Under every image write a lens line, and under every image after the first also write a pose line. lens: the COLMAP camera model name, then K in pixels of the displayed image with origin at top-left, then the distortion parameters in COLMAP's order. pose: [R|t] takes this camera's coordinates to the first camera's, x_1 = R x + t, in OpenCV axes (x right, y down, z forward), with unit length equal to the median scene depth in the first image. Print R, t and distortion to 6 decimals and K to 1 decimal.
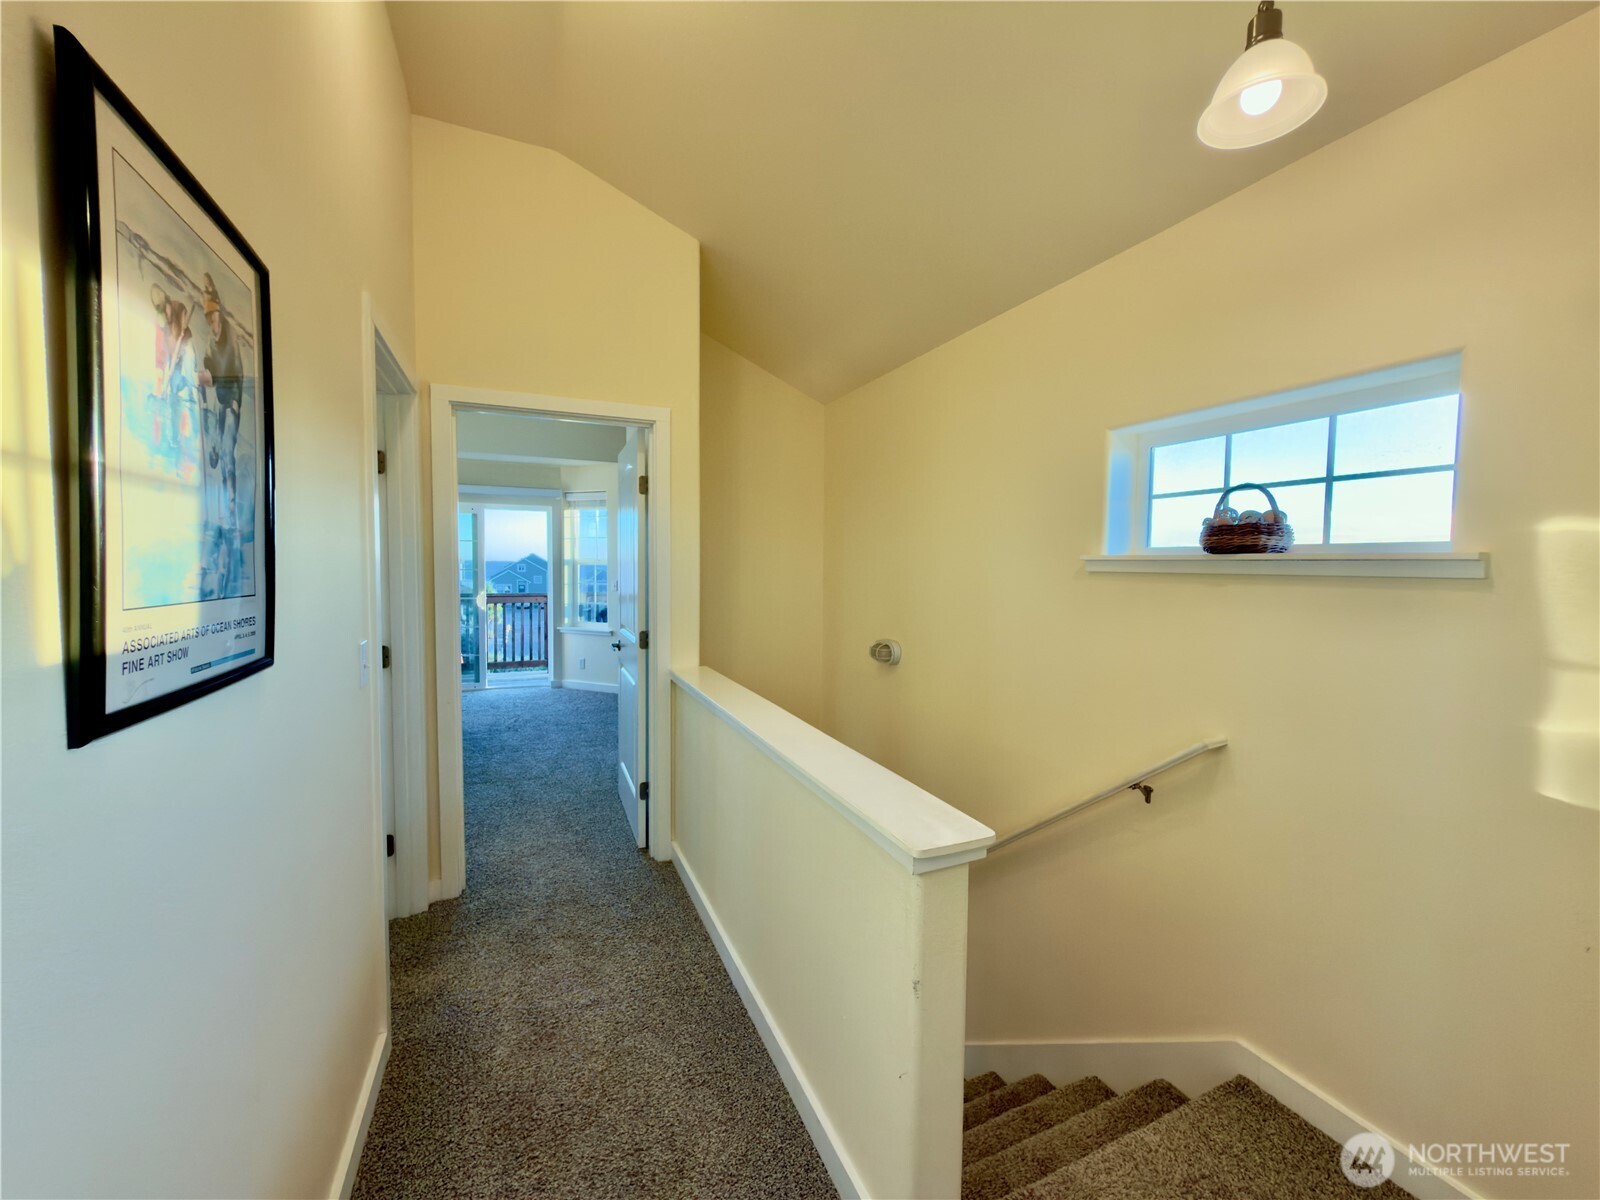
lens RADIAL K [[638.5, 0, 799.9], [0, 638.5, 601.0], [0, 0, 1]] dist [-0.000267, 0.000255]
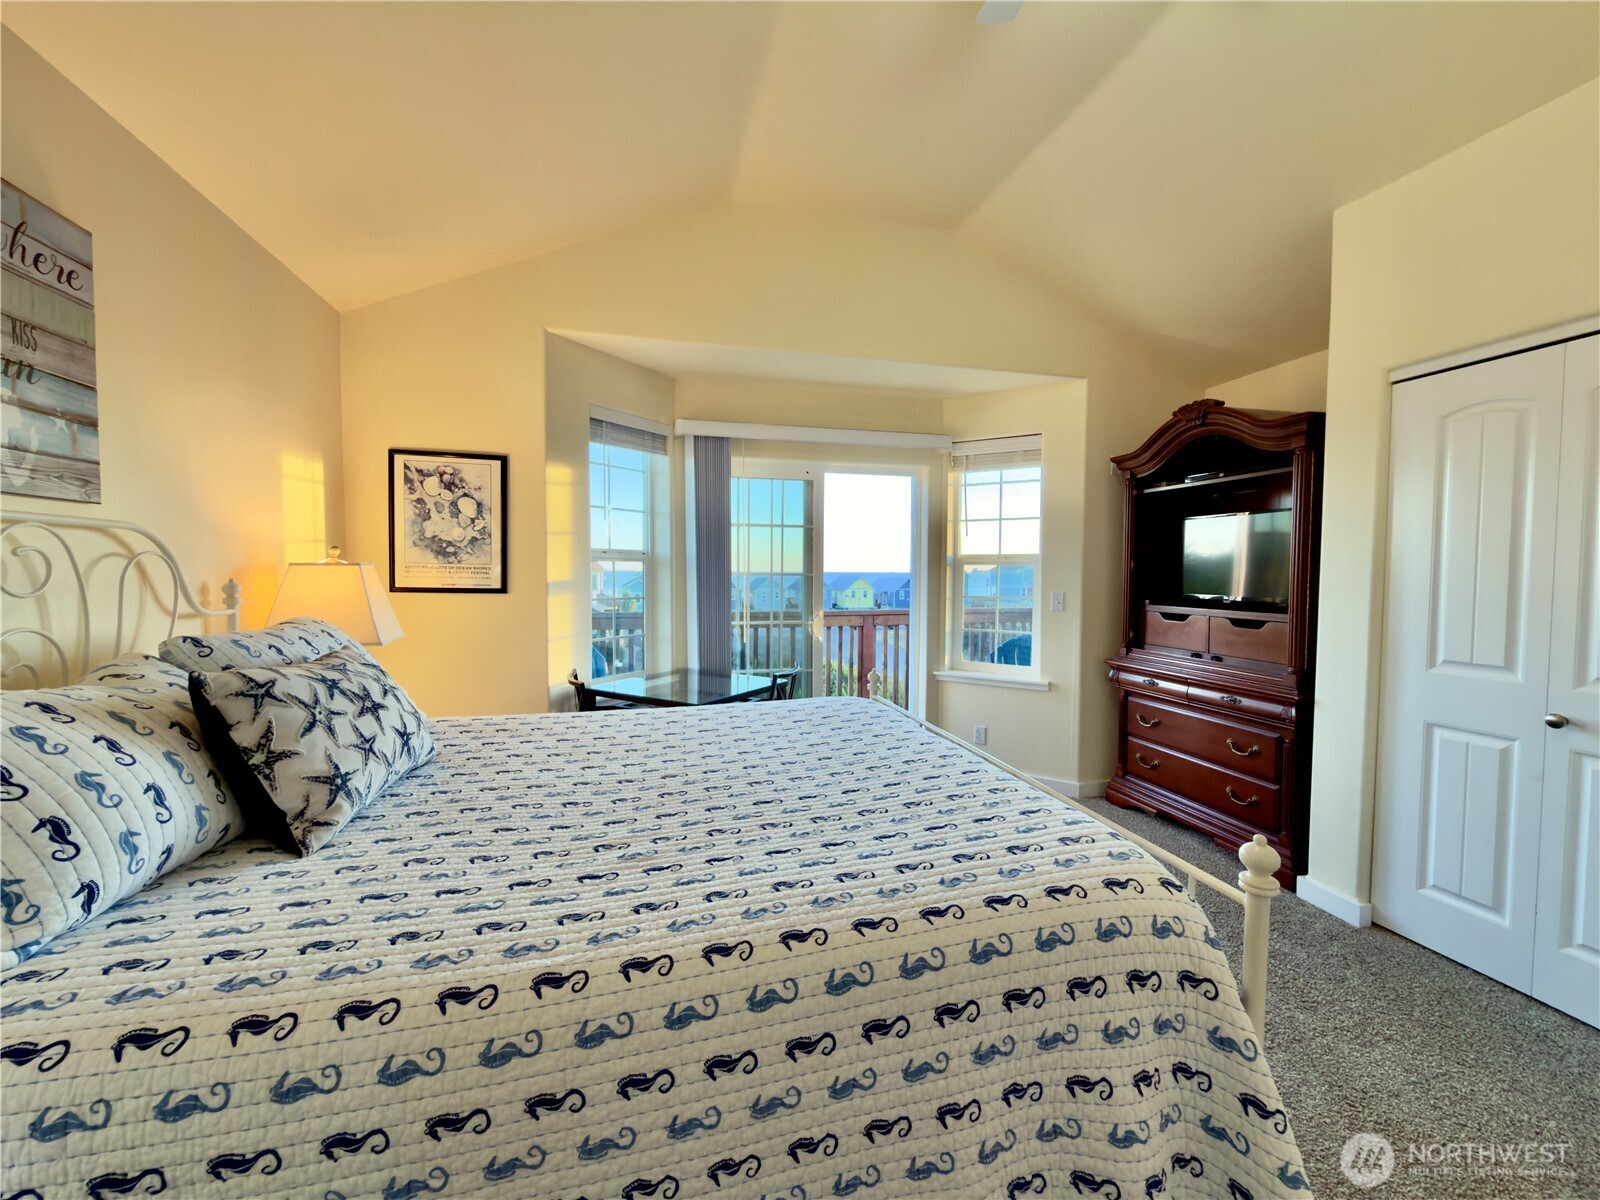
lens RADIAL K [[638.5, 0, 801.9], [0, 638.5, 599.9], [0, 0, 1]] dist [-0.000267, 0.000255]
pose [[0.986935, 0.000505, -0.161117, -0.407628], [-0.002760, 0.999901, -0.013771, -0.016438], [0.161094, 0.014036, 0.986839, 0.399230]]
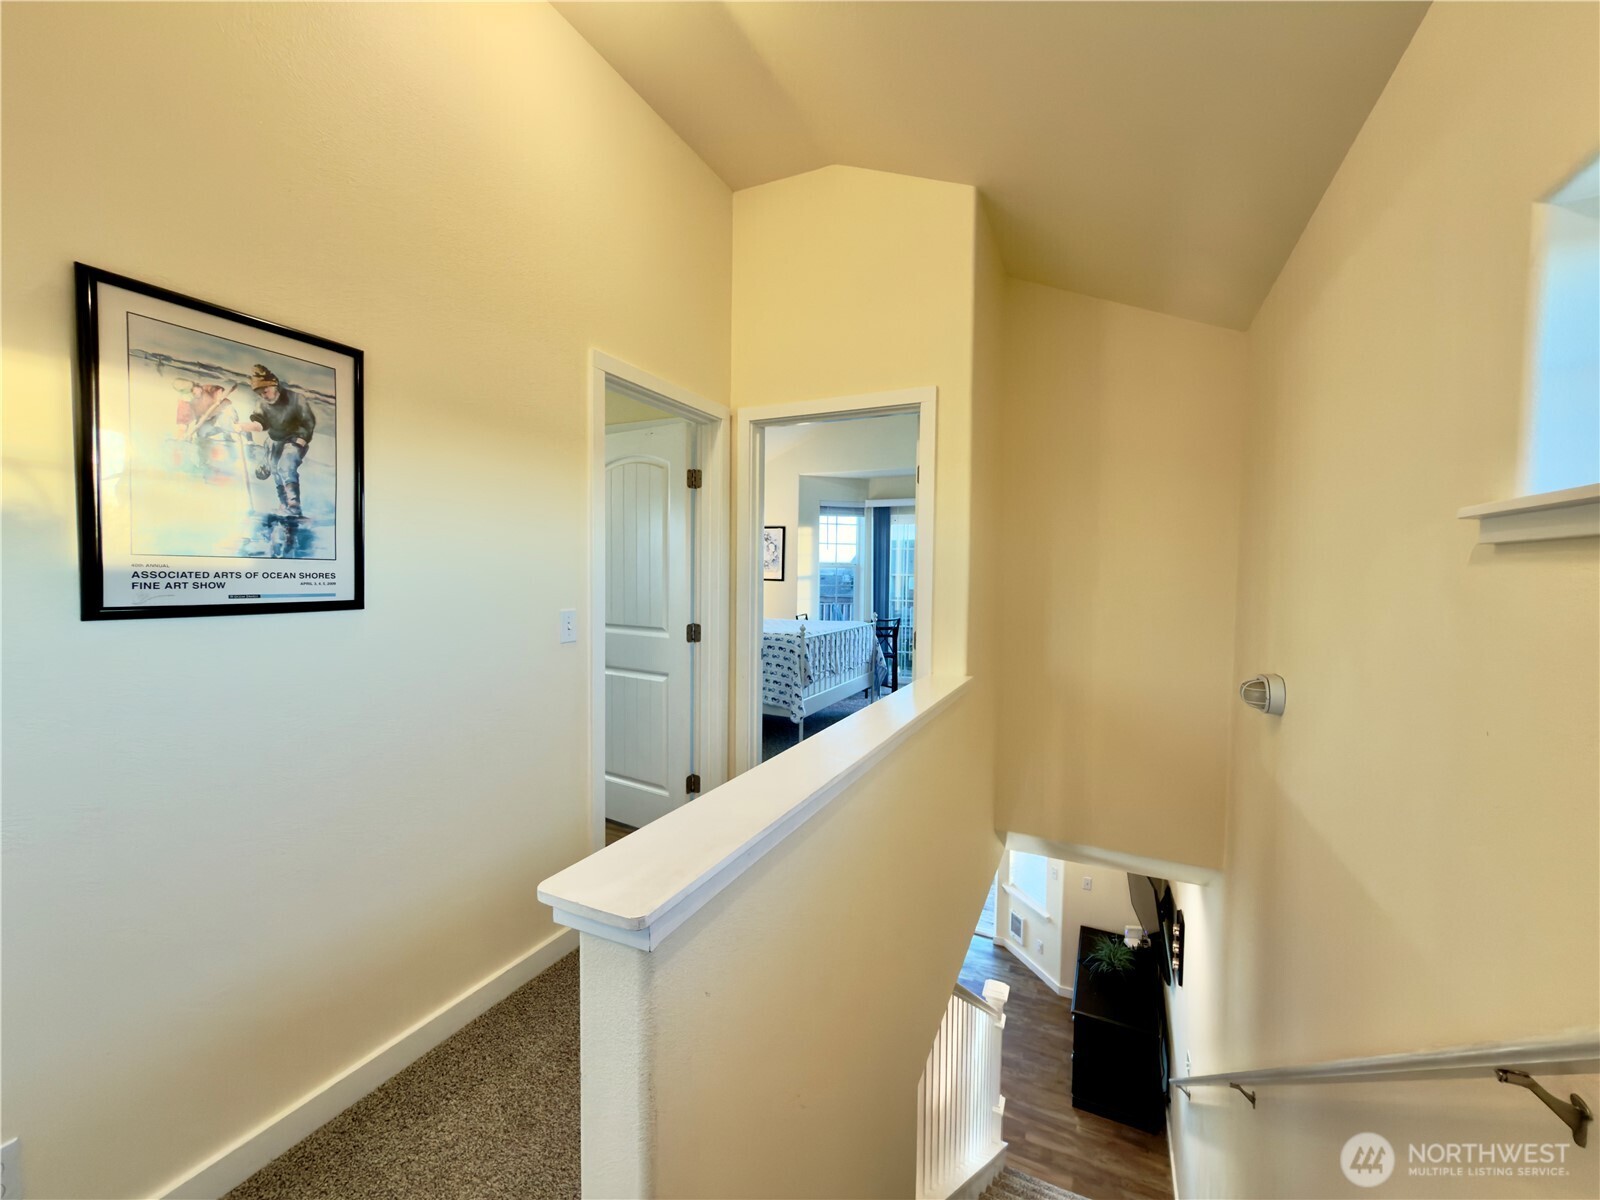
lens RADIAL K [[638.5, 0, 802.3], [0, 638.5, 598.1], [0, 0, 1]] dist [-0.000267, 0.000255]
pose [[0.655673, 0.028064, -0.754523, 0.150772], [-0.048009, 0.998836, -0.004568, 0.005178], [0.753517, 0.039219, 0.656257, 0.113953]]
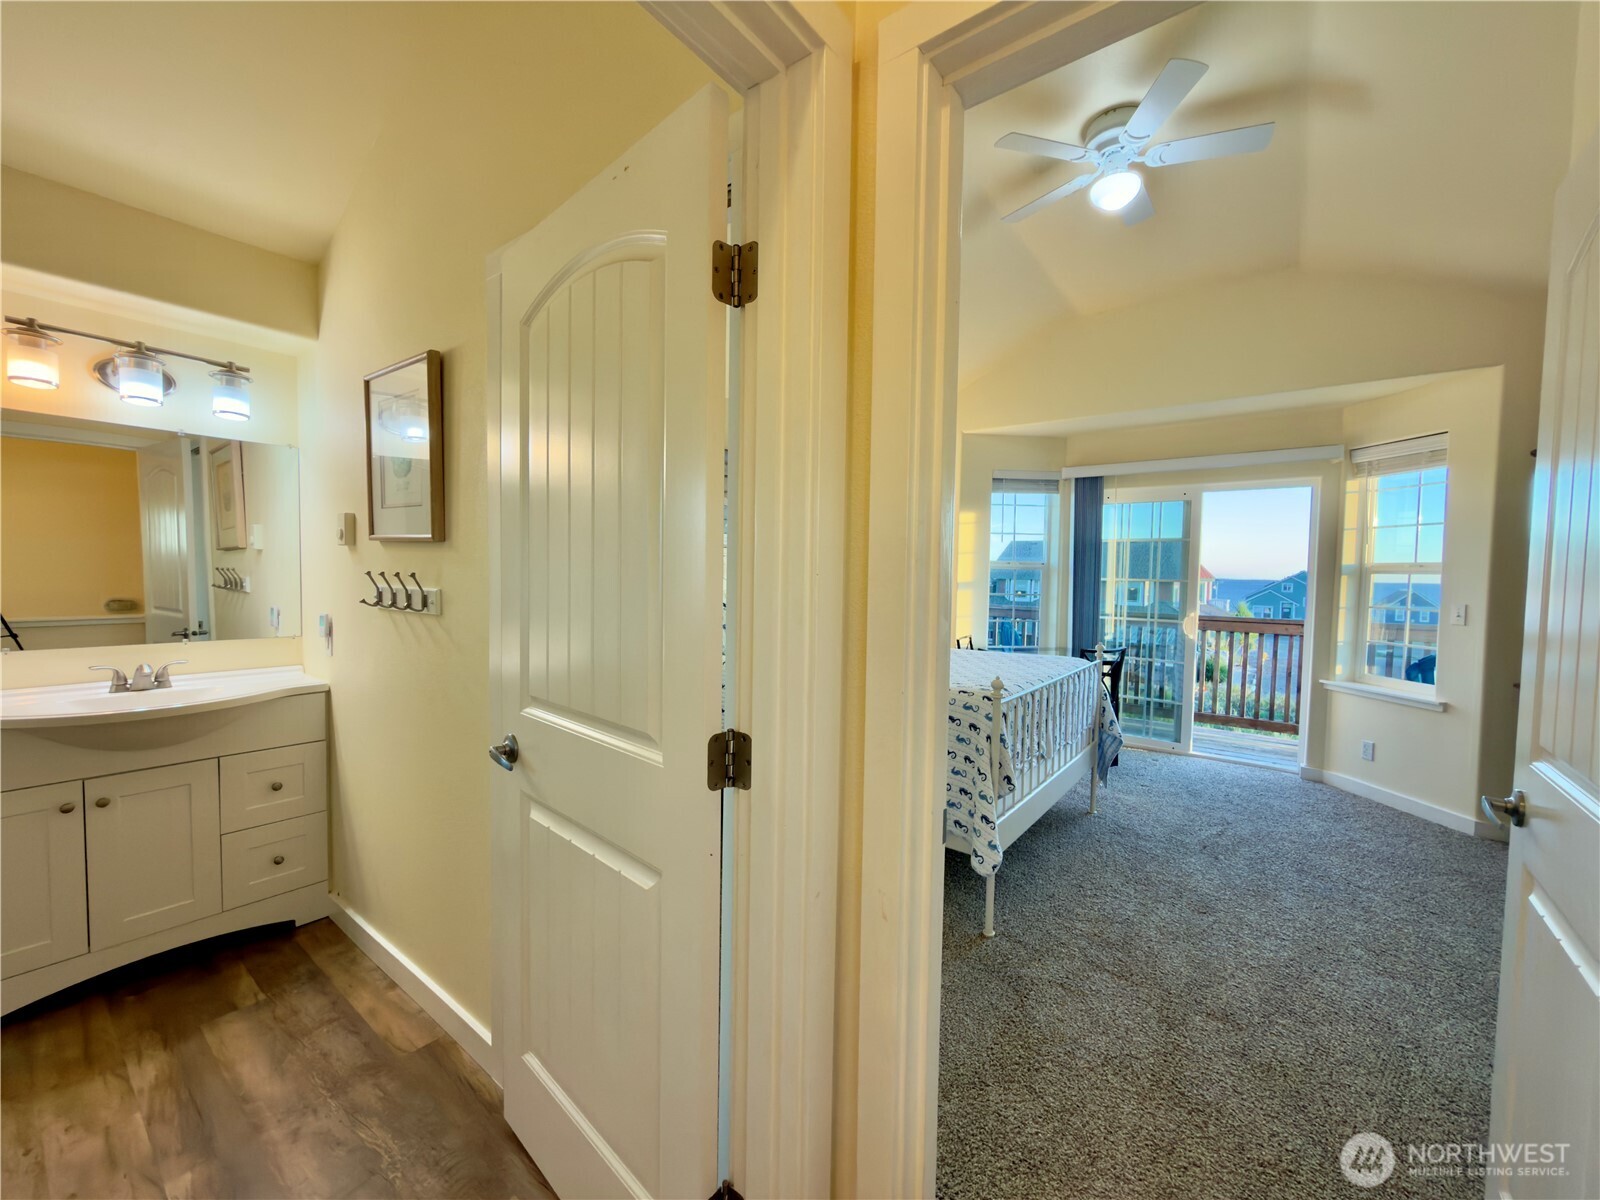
lens RADIAL K [[638.5, 0, 804.8], [0, 638.5, 599.9], [0, 0, 1]] dist [-0.000267, 0.000255]
pose [[0.489350, 0.034314, -0.871412, -0.099954], [-0.061084, 0.998120, 0.005001, -0.006359], [0.869946, 0.050782, 0.490526, 0.290409]]
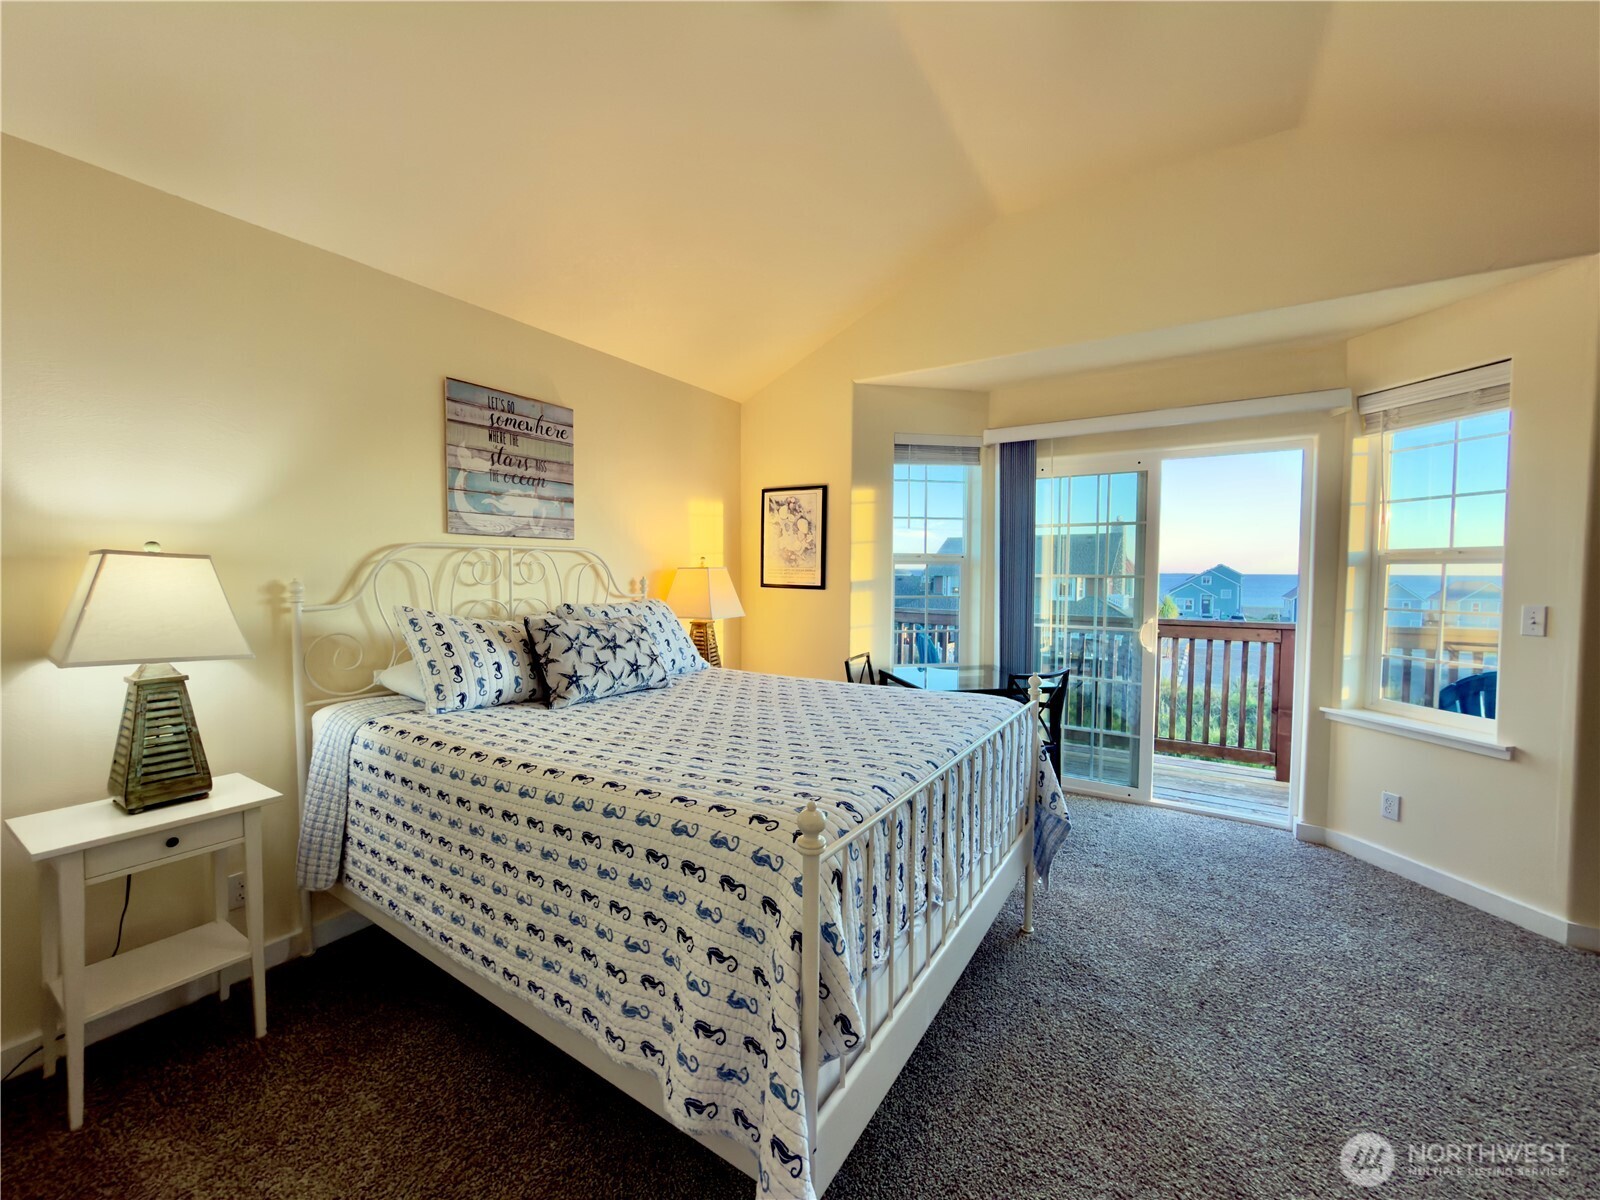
lens RADIAL K [[638.5, 0, 803.5], [0, 638.5, 599.7], [0, 0, 1]] dist [-0.000267, 0.000255]
pose [[0.563359, 0.027526, -0.825753, -0.219659], [-0.045609, 0.998957, 0.002184, -0.017515], [0.824952, 0.036431, 0.564027, 0.455702]]
